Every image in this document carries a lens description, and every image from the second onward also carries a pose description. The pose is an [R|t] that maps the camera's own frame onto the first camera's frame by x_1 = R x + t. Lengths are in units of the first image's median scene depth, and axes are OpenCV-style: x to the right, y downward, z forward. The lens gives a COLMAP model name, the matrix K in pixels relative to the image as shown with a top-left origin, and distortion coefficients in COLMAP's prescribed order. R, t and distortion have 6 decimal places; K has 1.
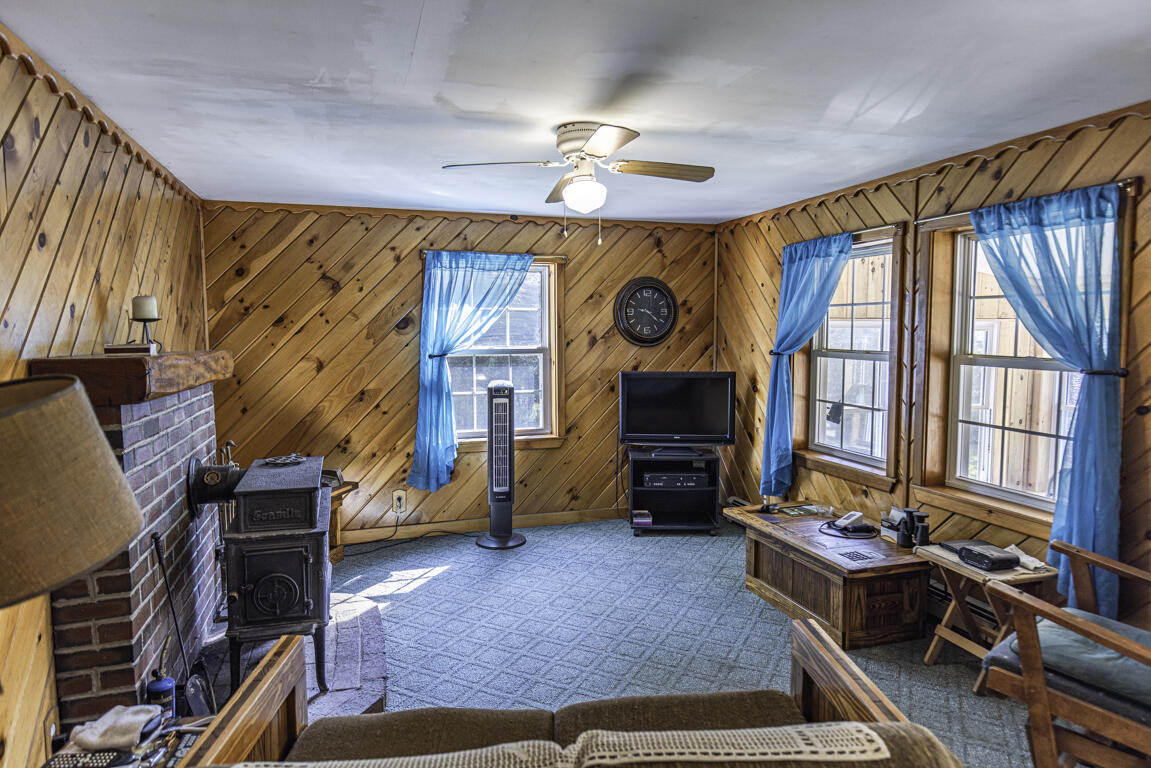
lens RADIAL K [[710.1, 0, 575.5], [0, 710.1, 384.0], [0, 0, 1]] dist [0.002117, -0.000118]
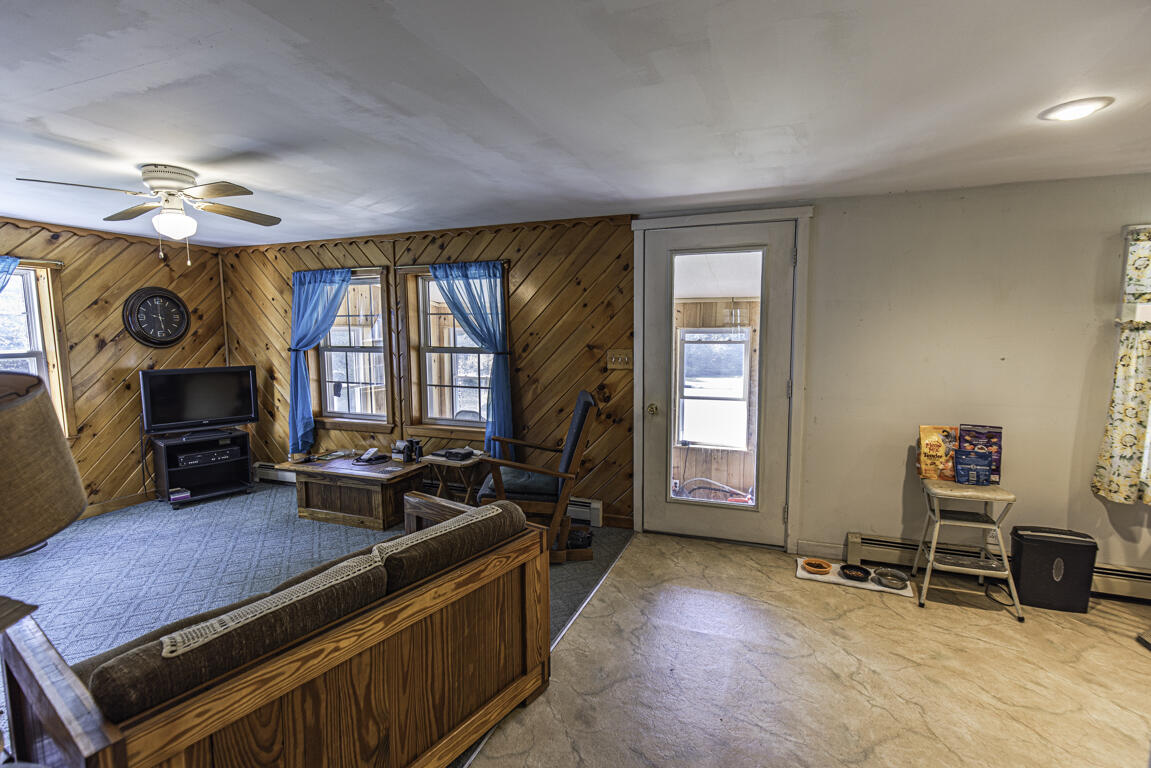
lens RADIAL K [[542.6, 0, 575.5], [0, 542.6, 384.0], [0, 0, 1]] dist [0.001116, 0.000328]
pose [[0.628796, -0.076481, 0.773800, -0.221368], [0.062726, 0.996897, 0.047560, 0.007692], [-0.775037, 0.018632, 0.631642, -0.100070]]
